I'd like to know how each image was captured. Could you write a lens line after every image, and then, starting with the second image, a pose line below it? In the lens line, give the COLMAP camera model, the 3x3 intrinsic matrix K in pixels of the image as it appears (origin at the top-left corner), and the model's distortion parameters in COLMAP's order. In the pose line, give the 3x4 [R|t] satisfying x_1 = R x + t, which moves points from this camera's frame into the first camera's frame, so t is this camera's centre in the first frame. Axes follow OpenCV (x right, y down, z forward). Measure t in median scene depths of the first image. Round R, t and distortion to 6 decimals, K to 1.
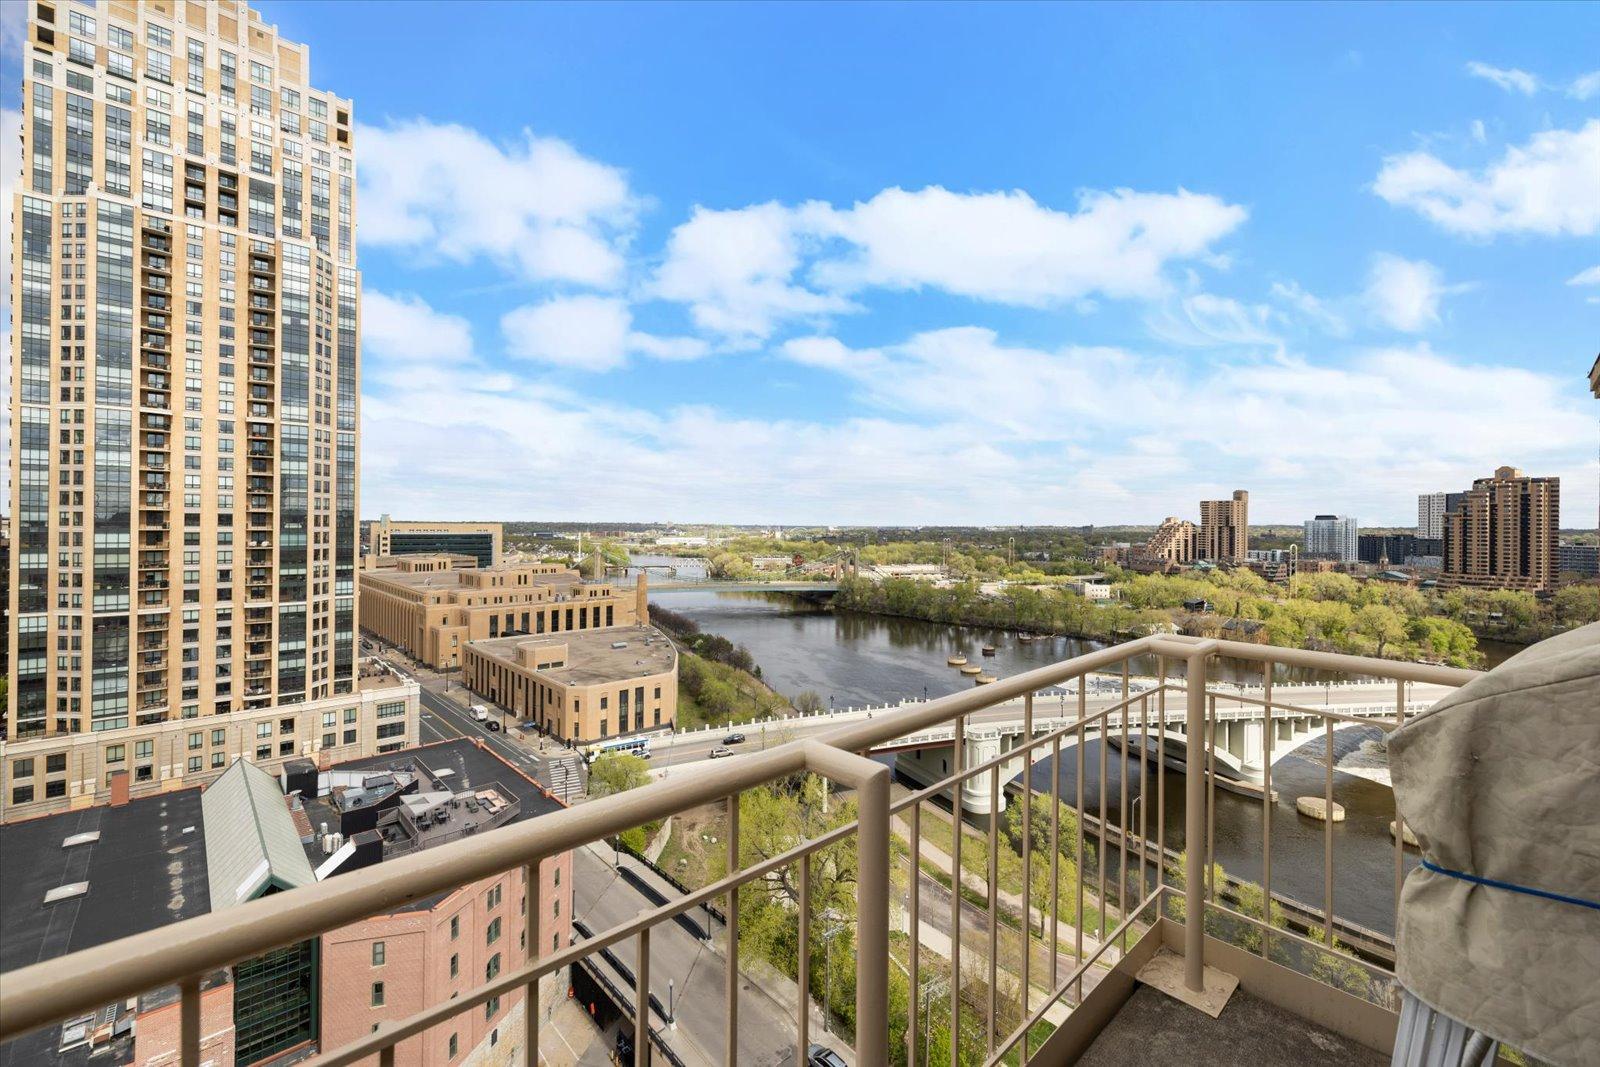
lens RADIAL K [[669.5, 0, 815.4], [0, 669.5, 526.9], [0, 0, 1]] dist [0.000894, -0.000054]
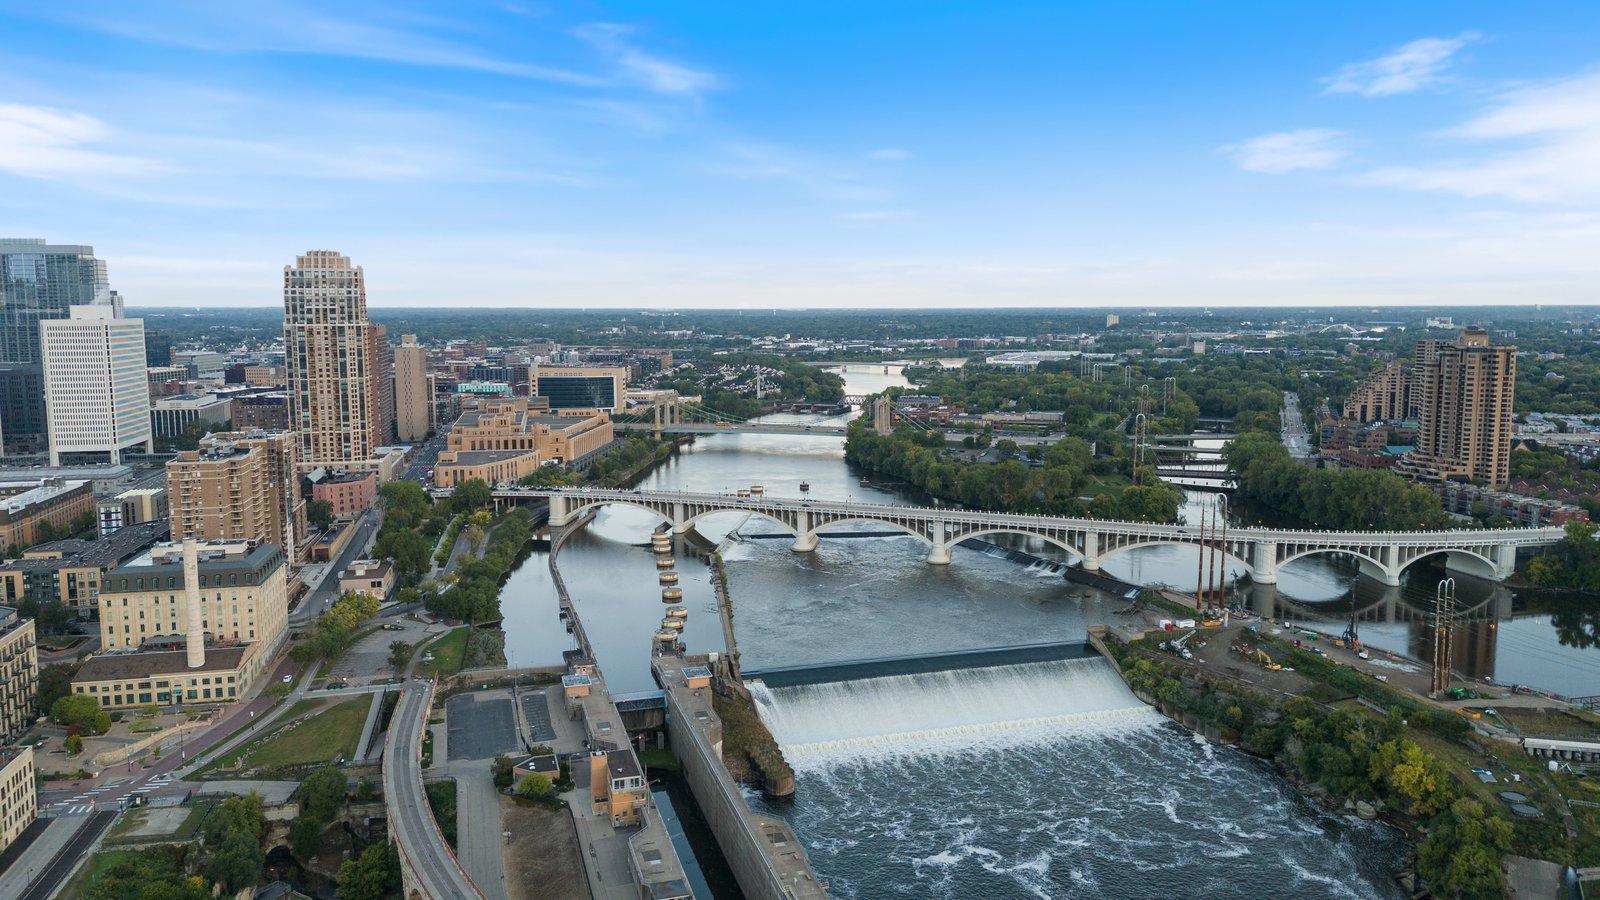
lens RADIAL K [[1154.9, 0, 800.0], [0, 1154.9, 450.0], [0, 0, 1]] dist [0.028756, -0.000183]
pose [[0.862282, 0.048879, -0.504063, 4.279335], [0.008191, 0.993855, 0.110387, -0.435980], [0.506362, -0.099314, 0.856583, -2.957149]]
